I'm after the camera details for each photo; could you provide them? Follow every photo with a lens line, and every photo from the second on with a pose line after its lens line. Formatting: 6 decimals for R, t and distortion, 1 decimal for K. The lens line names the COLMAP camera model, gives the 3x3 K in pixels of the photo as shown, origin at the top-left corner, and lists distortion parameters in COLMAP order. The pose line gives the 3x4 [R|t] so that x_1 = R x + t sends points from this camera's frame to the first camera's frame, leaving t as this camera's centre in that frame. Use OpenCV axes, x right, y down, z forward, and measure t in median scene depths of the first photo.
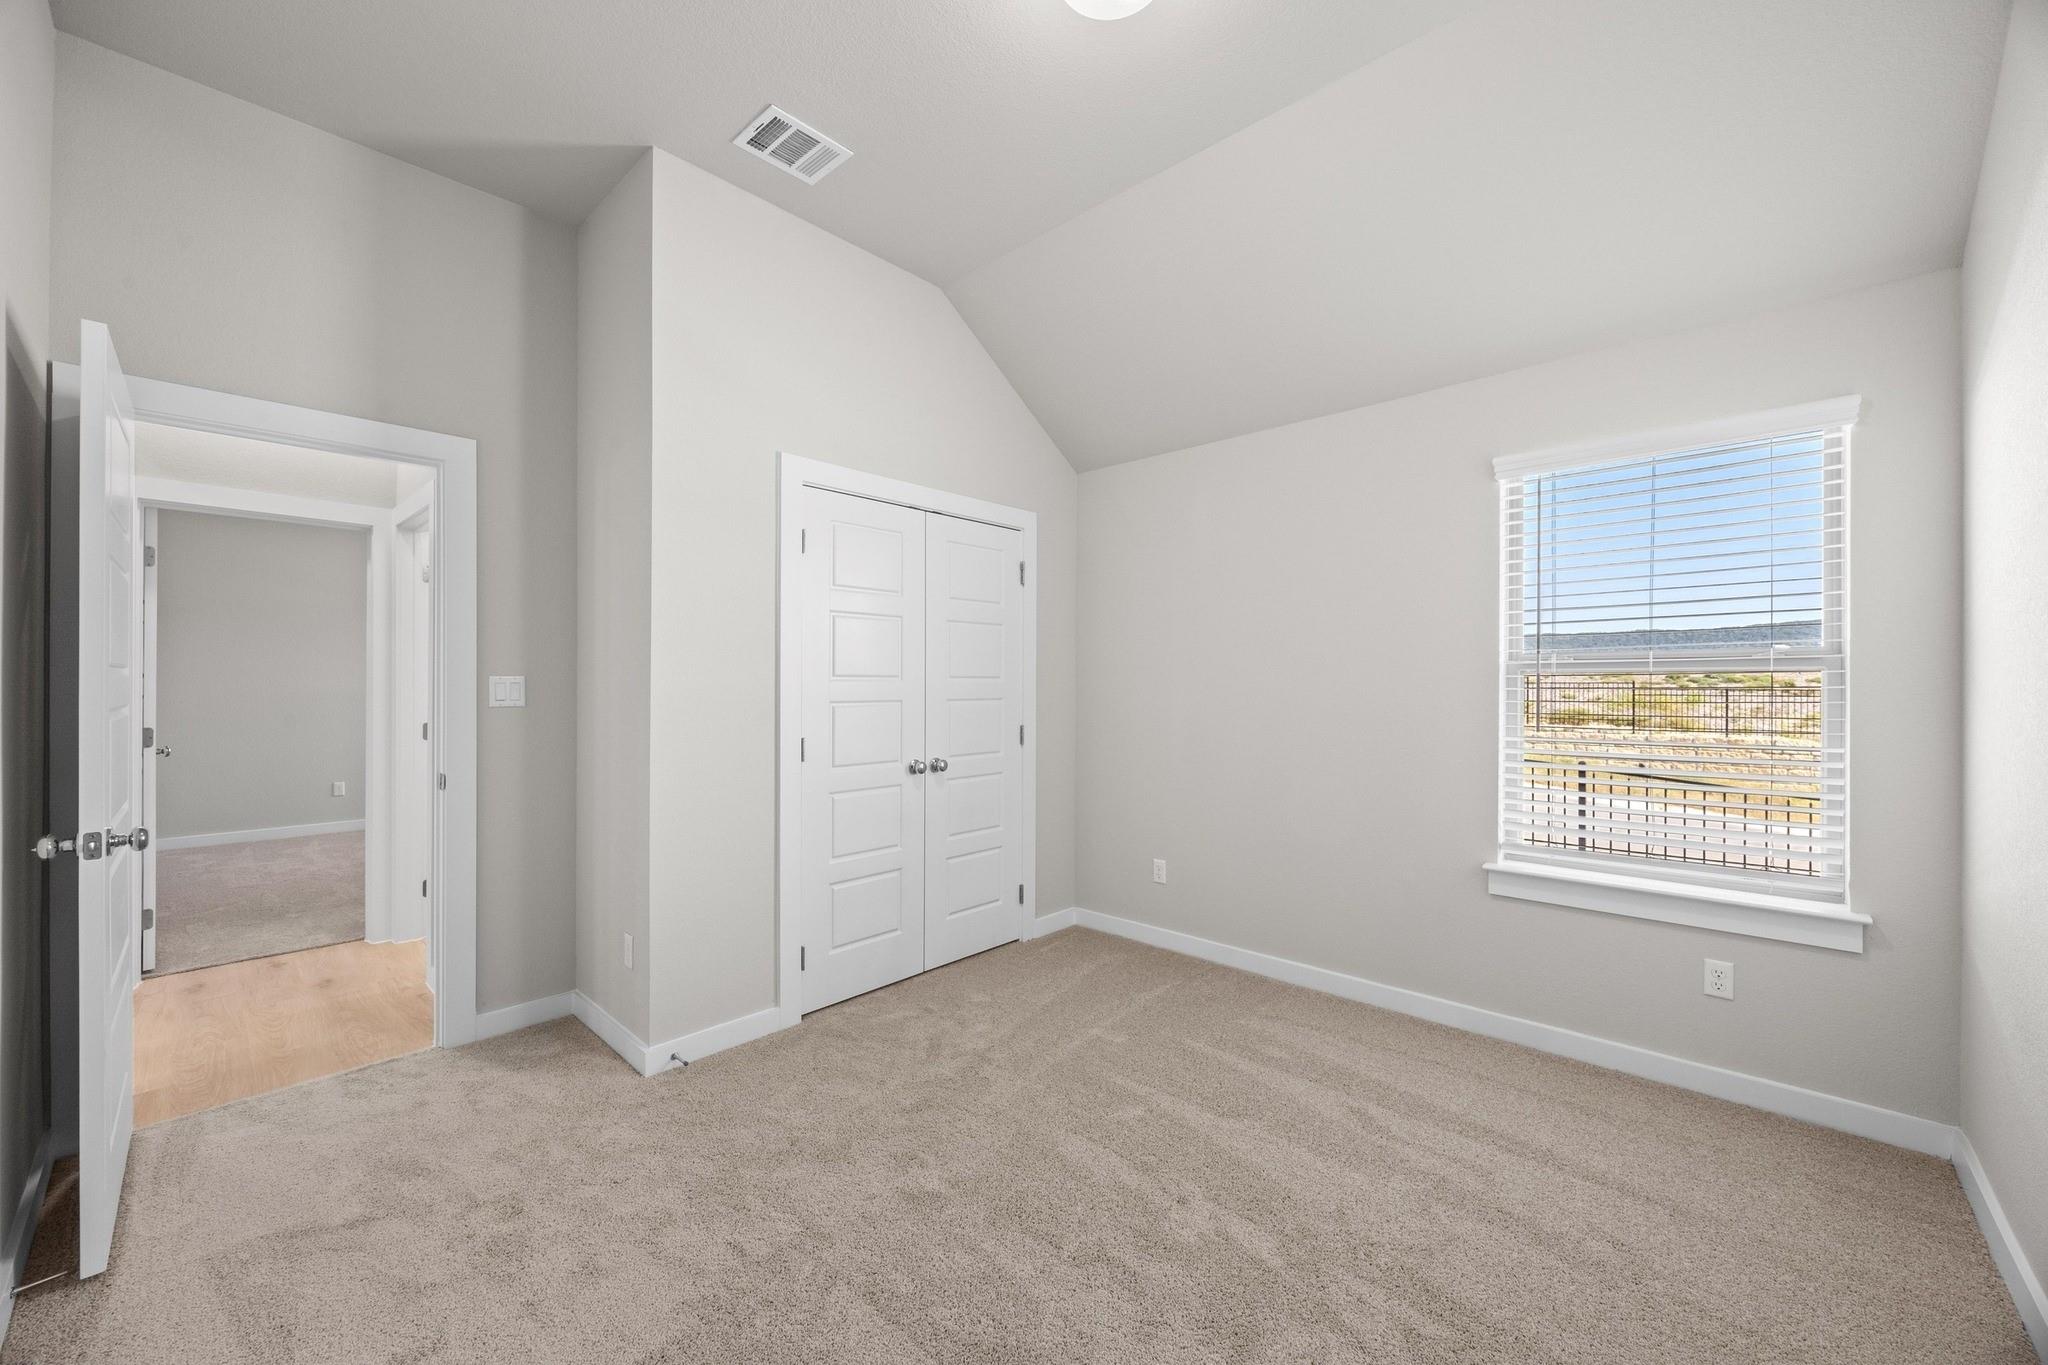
lens RADIAL K [[778.4, 0, 1018.9], [0, 778.4, 683.6], [0, 0, 1]] dist [-0.003788, 0.000280]
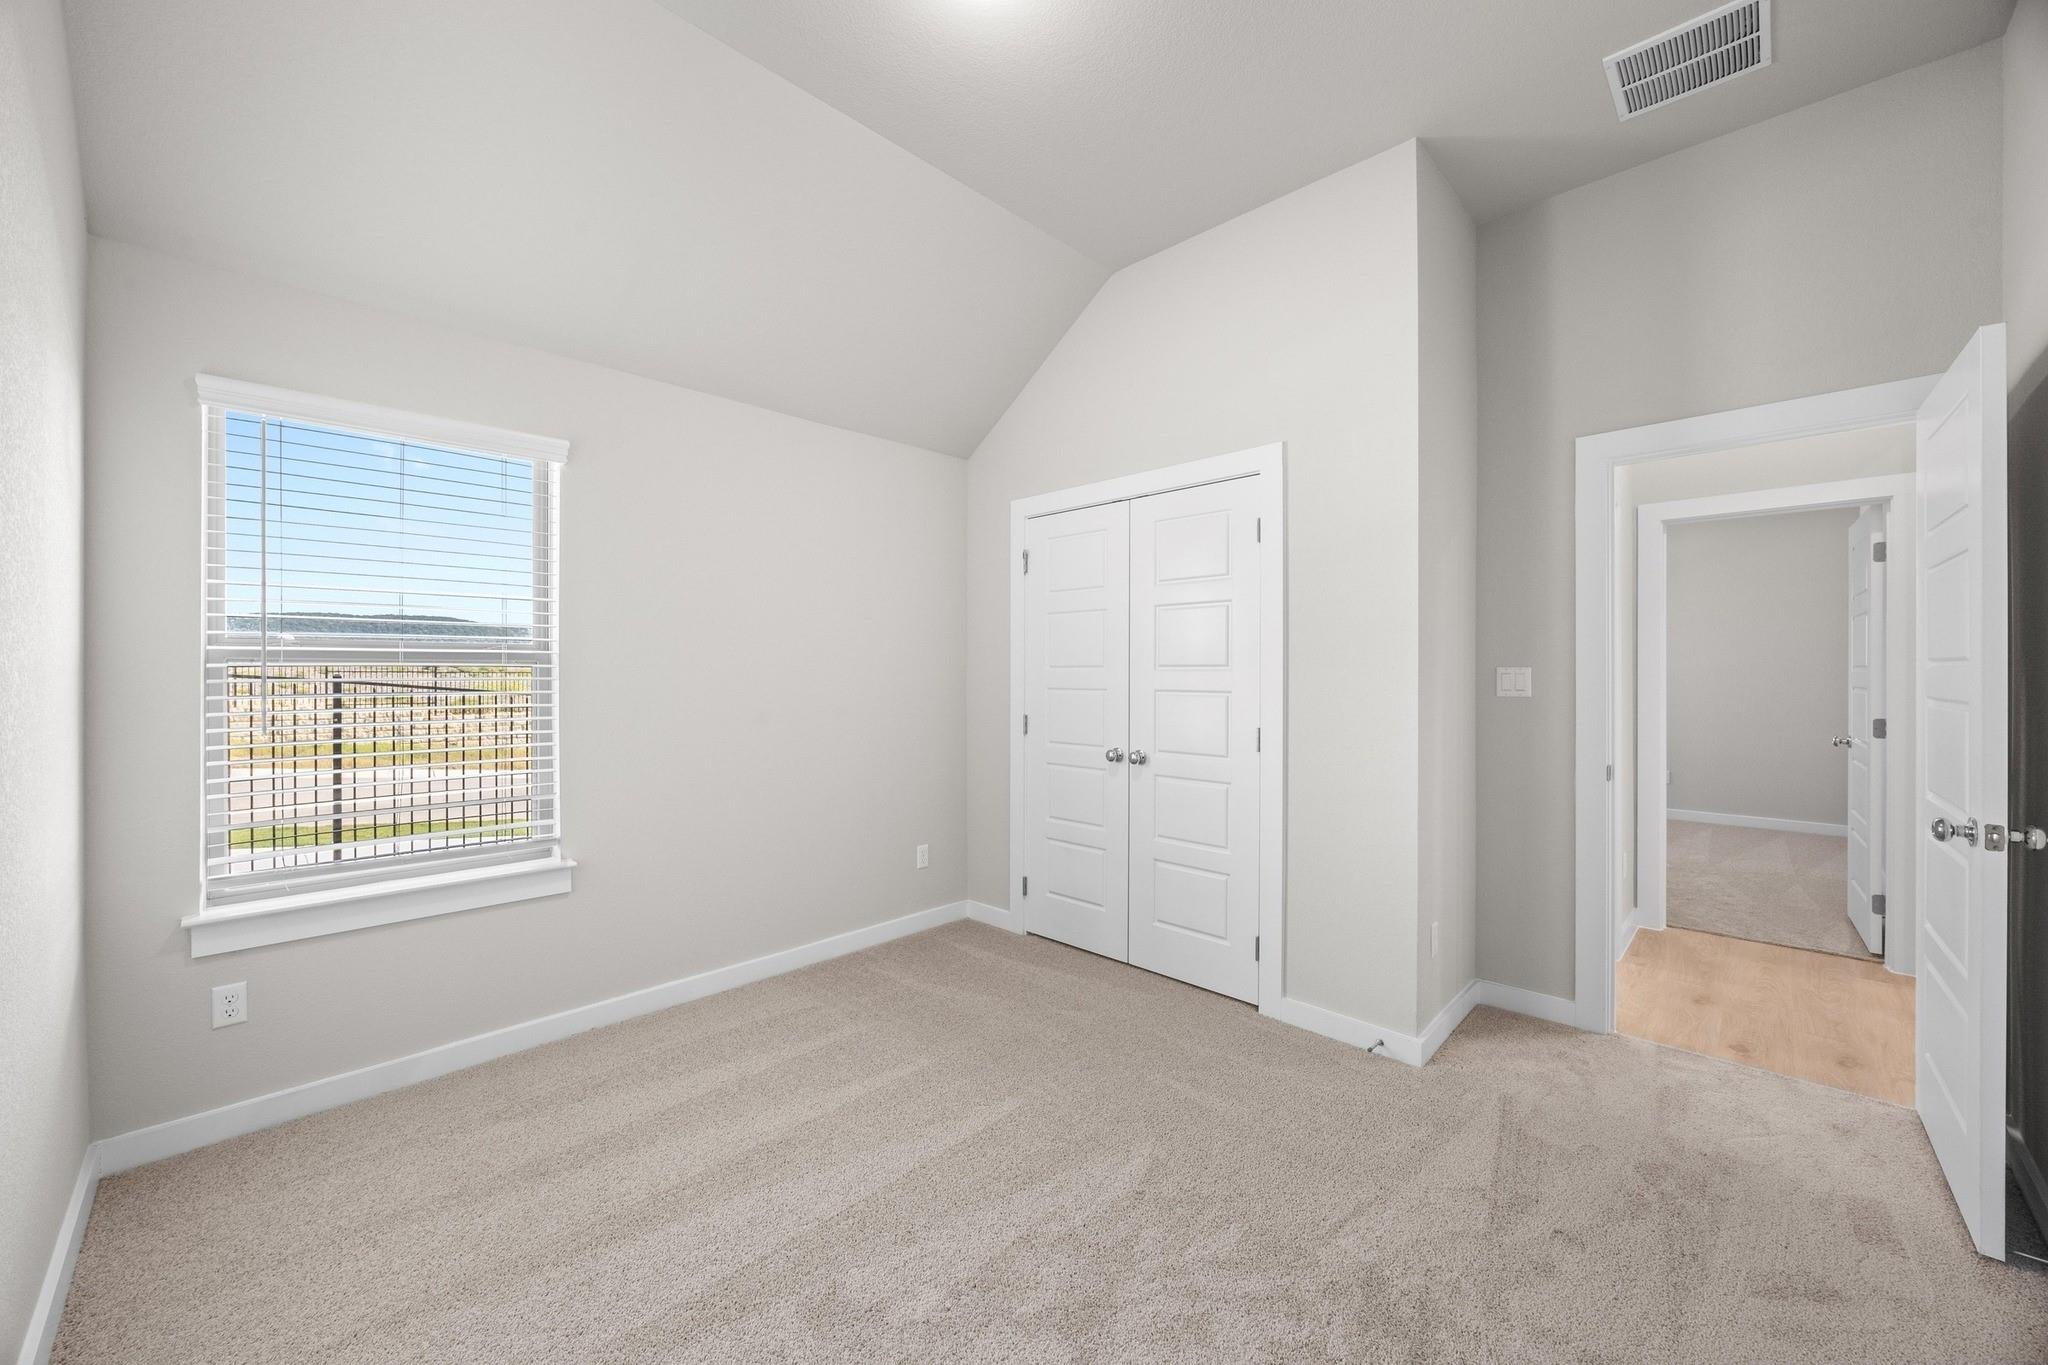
lens RADIAL K [[830.2, 0, 1051.3], [0, 830.2, 708.7], [0, 0, 1]] dist [-0.000683, -0.000262]
pose [[-0.030120, -0.038647, 0.998799, -0.256502], [0.002074, 0.999248, 0.038727, 0.002991], [-0.999544, 0.003238, -0.030017, 0.251807]]
